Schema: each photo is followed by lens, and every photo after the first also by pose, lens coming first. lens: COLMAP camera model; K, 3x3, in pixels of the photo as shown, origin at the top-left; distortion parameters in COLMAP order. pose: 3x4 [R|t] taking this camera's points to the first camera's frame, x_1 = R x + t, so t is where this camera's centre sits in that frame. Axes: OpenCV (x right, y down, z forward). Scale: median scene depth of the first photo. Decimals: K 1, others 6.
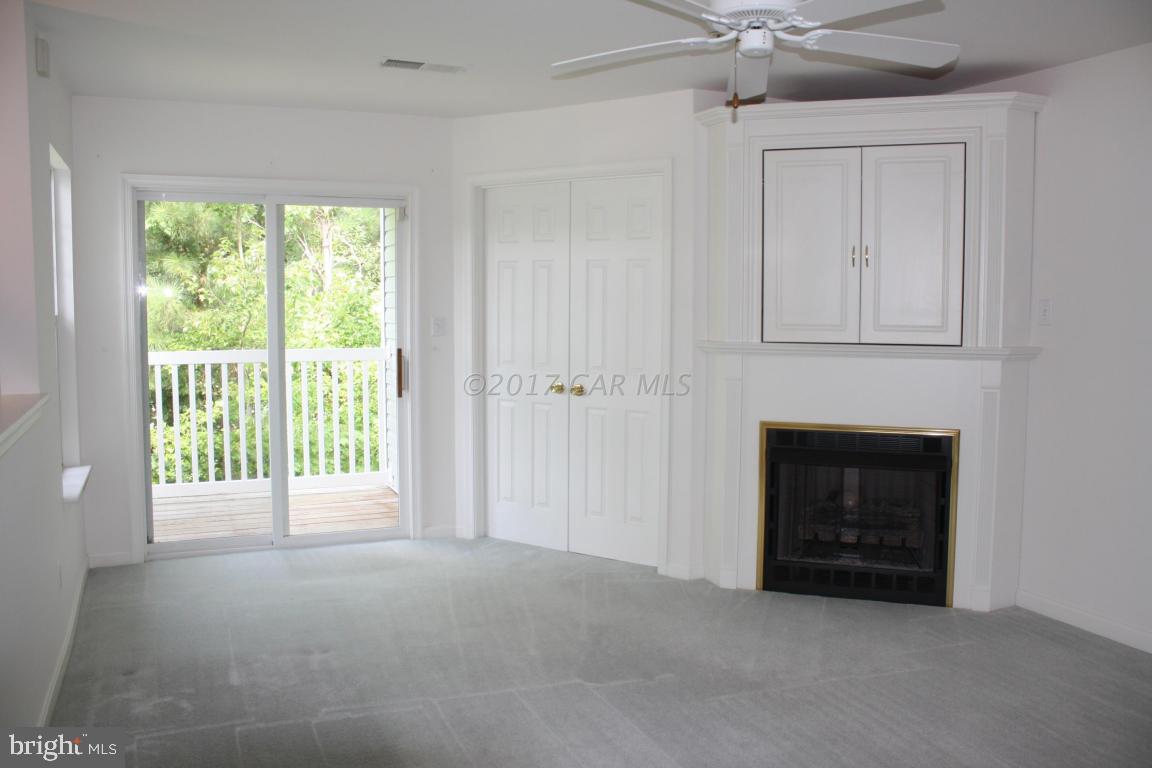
lens RADIAL K [[977.6, 0, 595.0], [0, 977.6, 382.6], [0, 0, 1]] dist [-0.129295, 0.116637]
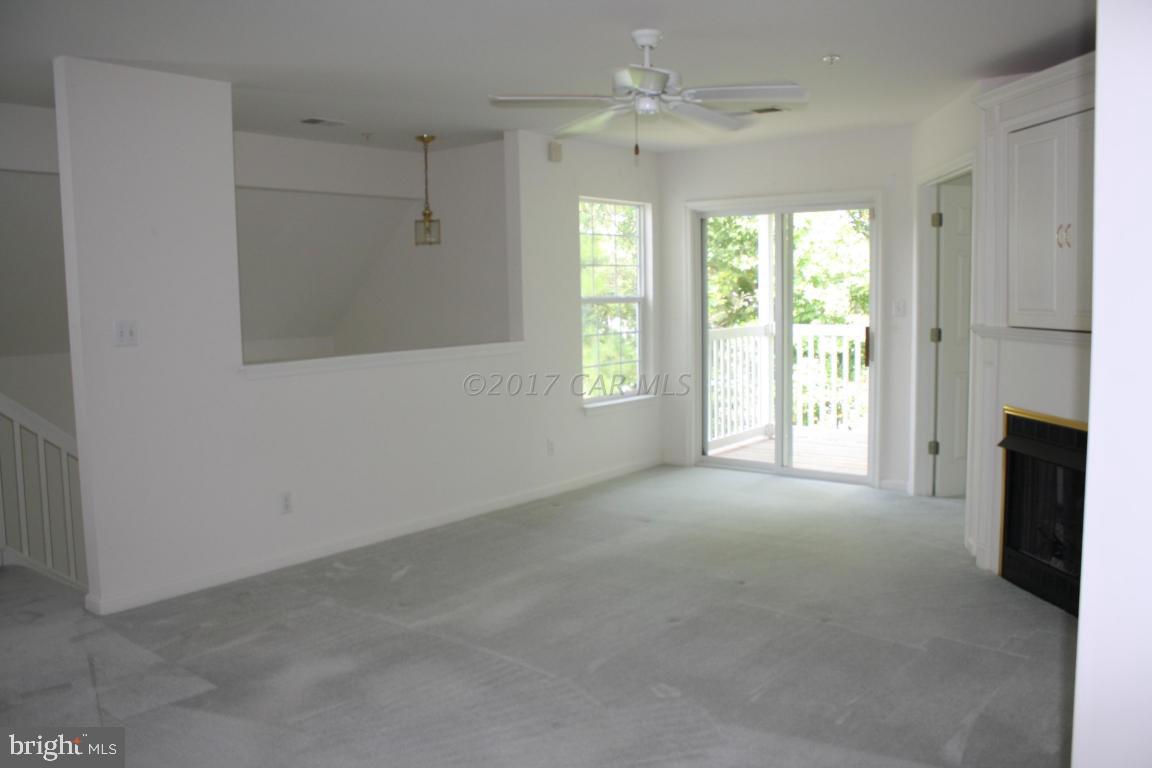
lens RADIAL K [[977.6, 0, 595.0], [0, 977.6, 382.6], [0, 0, 1]] dist [-0.129295, 0.116637]
pose [[0.474027, 0.076763, -0.877158, 0.830880], [-0.058491, 0.996737, 0.055619, -0.014962], [0.878566, 0.024941, 0.476970, 0.162741]]
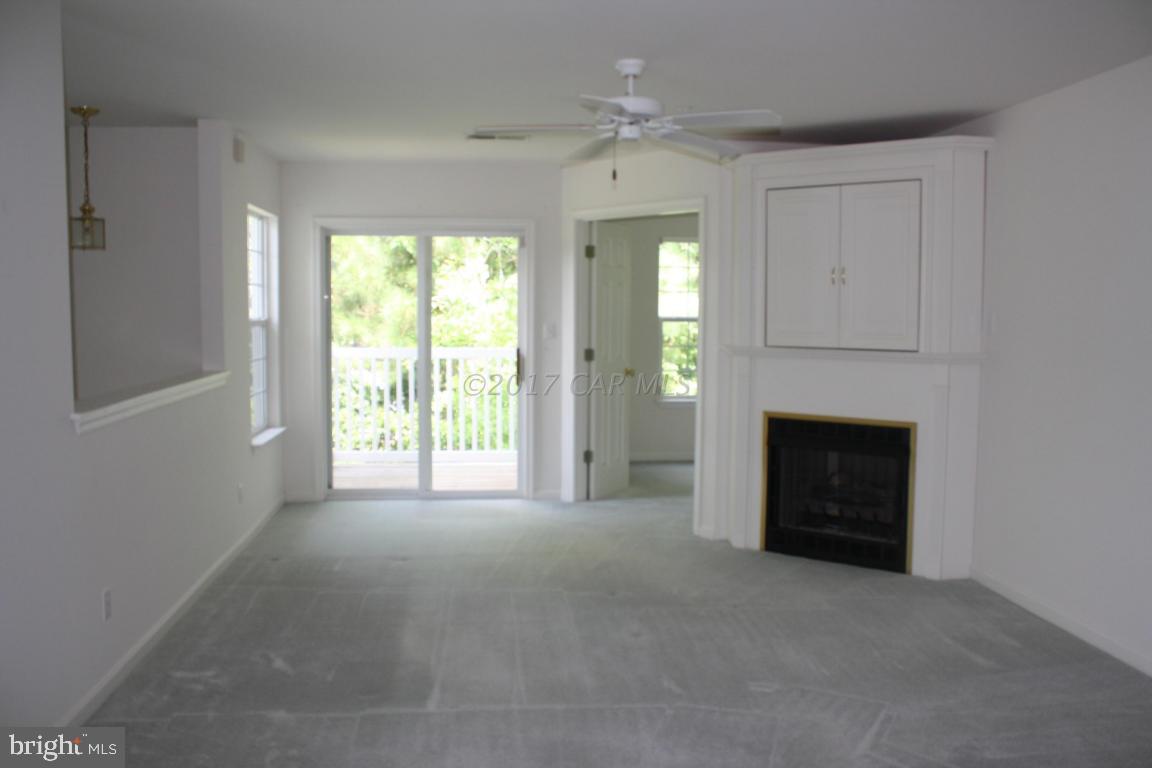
lens RADIAL K [[977.6, 0, 595.0], [0, 977.6, 382.6], [0, 0, 1]] dist [-0.129295, 0.116637]
pose [[0.956775, 0.026378, -0.289630, 0.320310], [-0.028601, 0.999585, -0.003442, 0.013972], [0.289419, 0.011577, 0.957132, -0.231794]]
